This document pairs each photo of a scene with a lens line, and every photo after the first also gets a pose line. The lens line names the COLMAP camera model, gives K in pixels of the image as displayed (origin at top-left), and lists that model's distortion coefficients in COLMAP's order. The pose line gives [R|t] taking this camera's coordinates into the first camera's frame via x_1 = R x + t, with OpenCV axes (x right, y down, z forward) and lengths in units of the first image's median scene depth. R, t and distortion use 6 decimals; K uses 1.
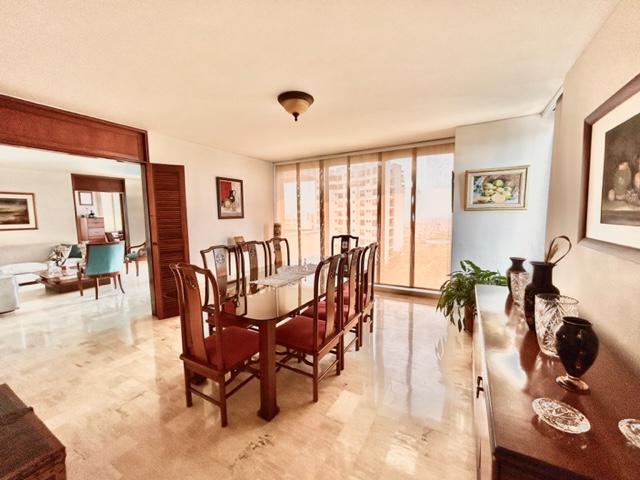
lens RADIAL K [[259.5, 0, 319.1], [0, 259.5, 238.9], [0, 0, 1]] dist [0.001754, -0.000128]
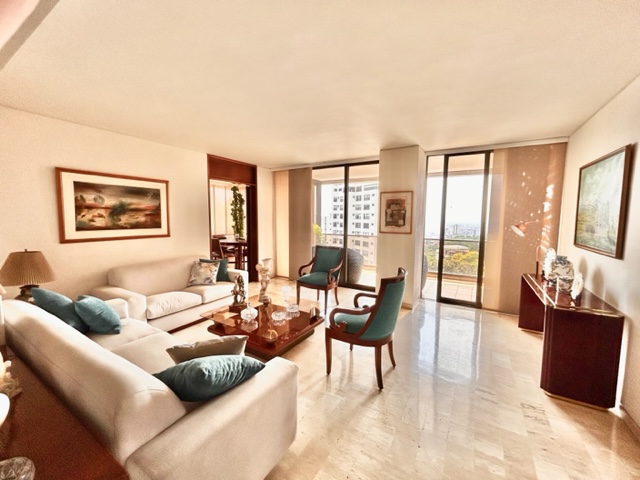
lens RADIAL K [[259.5, 0, 319.4], [0, 259.5, 238.5], [0, 0, 1]] dist [0.001754, -0.000128]
pose [[0.999886, 0.014899, 0.002406, -0.723686], [-0.014869, 0.999817, -0.011995, -0.030136], [-0.002585, 0.011958, 0.999925, 0.357452]]
